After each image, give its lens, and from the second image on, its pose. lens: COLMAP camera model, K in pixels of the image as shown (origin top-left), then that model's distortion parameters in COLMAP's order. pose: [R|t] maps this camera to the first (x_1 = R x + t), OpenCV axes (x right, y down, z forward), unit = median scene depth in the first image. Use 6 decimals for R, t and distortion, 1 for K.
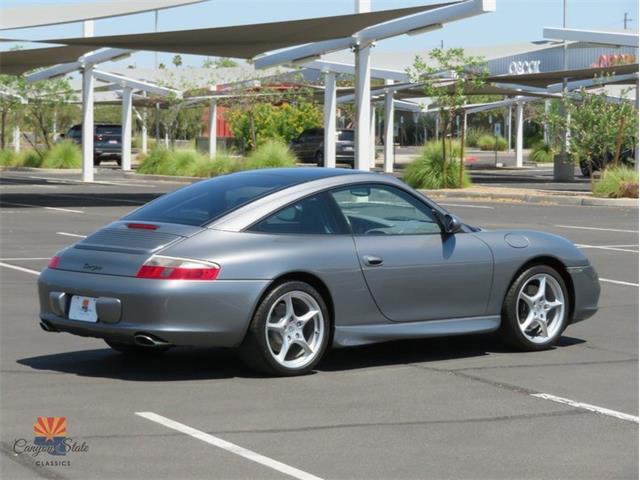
lens RADIAL K [[2328.2, 0, 319.1], [0, 2328.2, 240.7], [0, 0, 1]] dist [-0.189268, 0.000000]
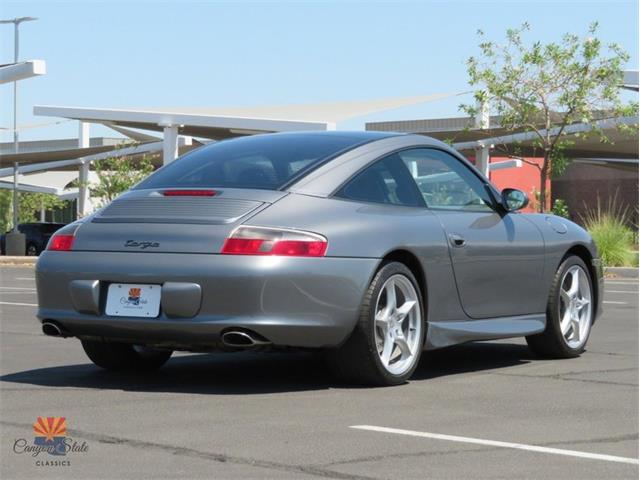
lens RADIAL K [[2010.8, 0, 317.9], [0, 2010.8, 239.1], [0, 0, 1]] dist [0.026192, 0.000000]
pose [[0.949861, -0.002792, 0.312660, -0.240396], [0.017355, 0.998889, -0.043806, 0.038109], [-0.312190, 0.047036, 0.948855, 0.368022]]
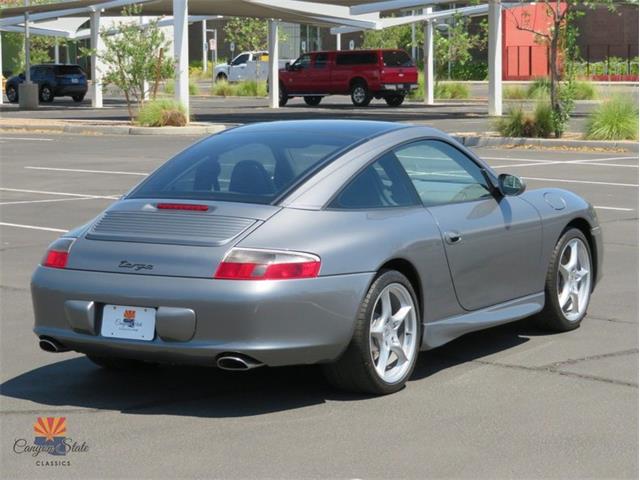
lens RADIAL K [[2007.8, 0, 324.7], [0, 2007.8, 240.9], [0, 0, 1]] dist [0.047429, 0.000000]
pose [[0.951242, -0.046116, 0.304980, -0.231188], [0.032846, 0.998283, 0.048501, -0.025223], [-0.306693, -0.036119, 0.951123, 0.365924]]
